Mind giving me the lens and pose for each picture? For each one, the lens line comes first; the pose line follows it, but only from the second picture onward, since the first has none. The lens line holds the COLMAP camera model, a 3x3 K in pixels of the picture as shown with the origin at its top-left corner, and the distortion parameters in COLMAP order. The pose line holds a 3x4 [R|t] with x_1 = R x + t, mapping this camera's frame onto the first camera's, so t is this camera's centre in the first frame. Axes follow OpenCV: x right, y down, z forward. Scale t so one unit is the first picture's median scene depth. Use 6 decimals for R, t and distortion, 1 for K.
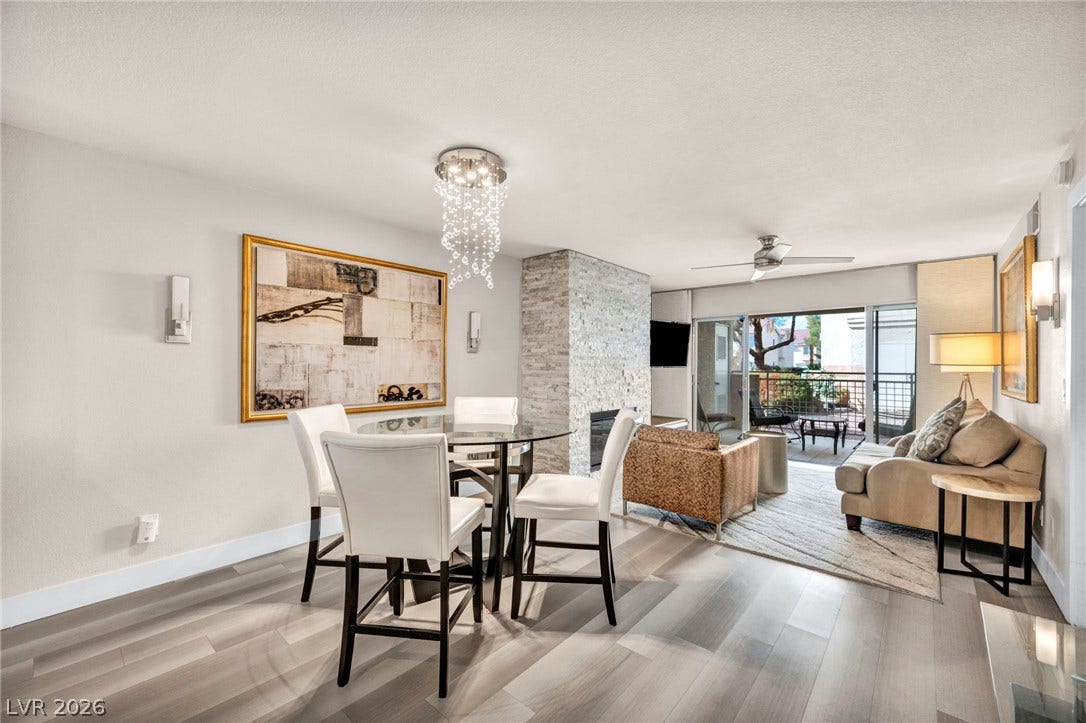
lens RADIAL K [[439.9, 0, 544.2], [0, 439.9, 369.4], [0, 0, 1]] dist [-0.000247, 0.000076]
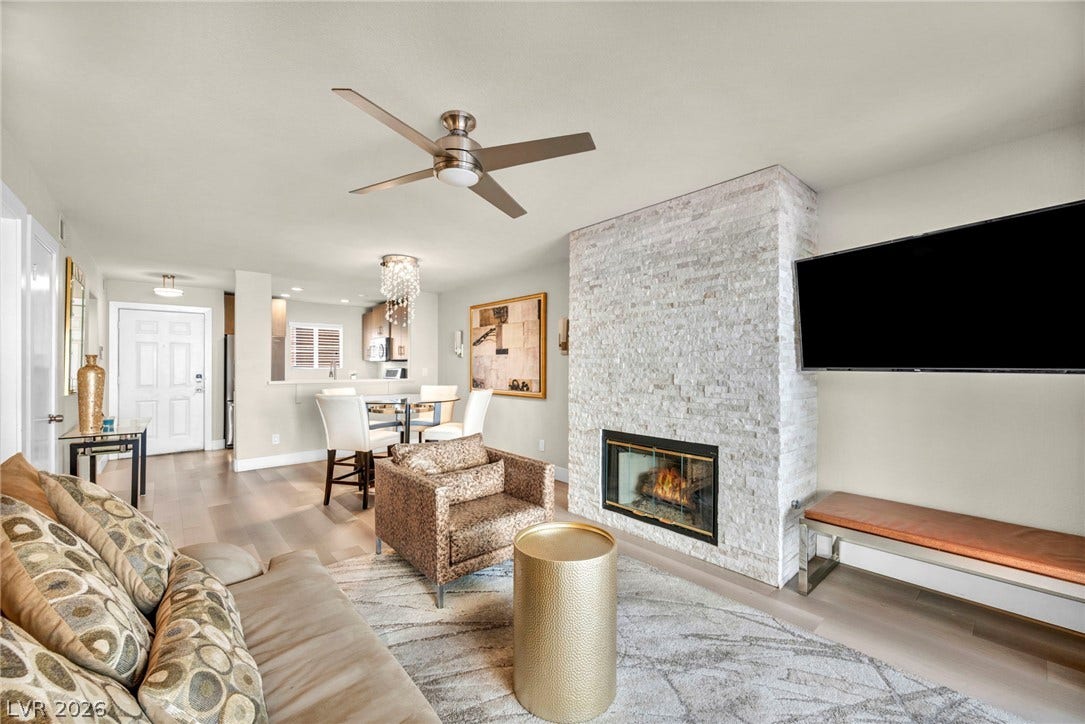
lens RADIAL K [[439.5, 0, 541.9], [0, 439.5, 367.1], [0, 0, 1]] dist [-0.000247, 0.000076]
pose [[-0.146621, 0.002593, -0.989189, 1.151115], [-0.005563, 0.999979, 0.003446, -0.012379], [0.989177, 0.006008, -0.146603, 1.338854]]
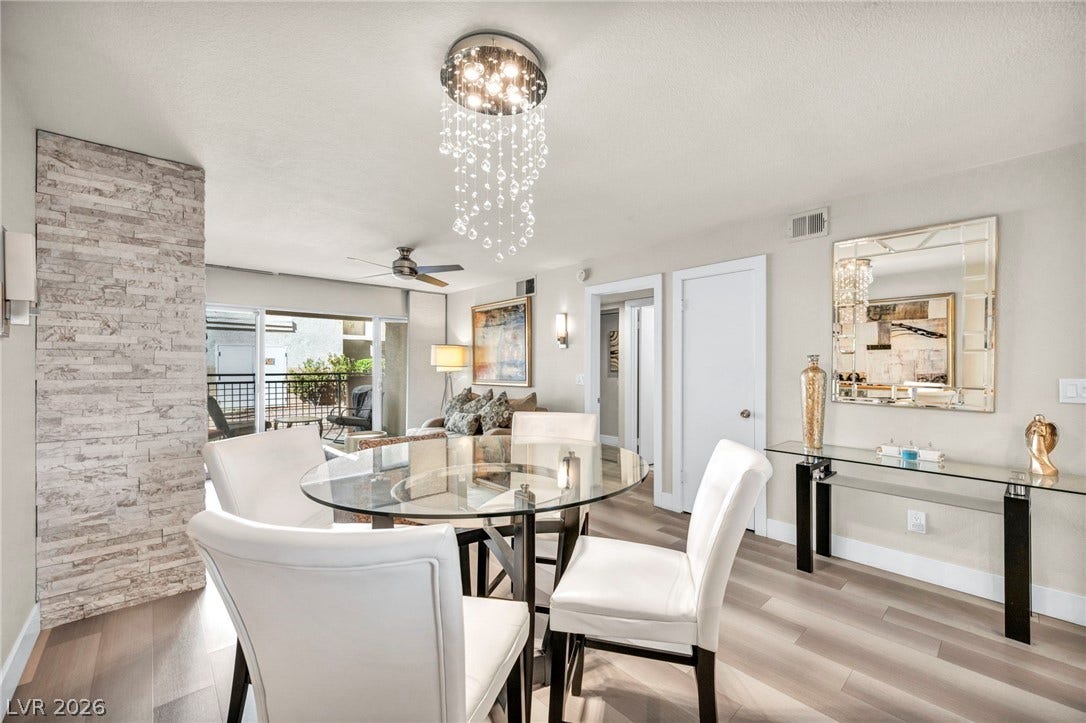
lens RADIAL K [[439.9, 0, 556.3], [0, 439.9, 368.8], [0, 0, 1]] dist [-0.000247, 0.000076]
pose [[0.103331, -0.004027, 0.994639, -0.574425], [0.006935, 0.999970, 0.003328, -0.010857], [-0.994623, 0.006554, 0.103355, 0.580915]]
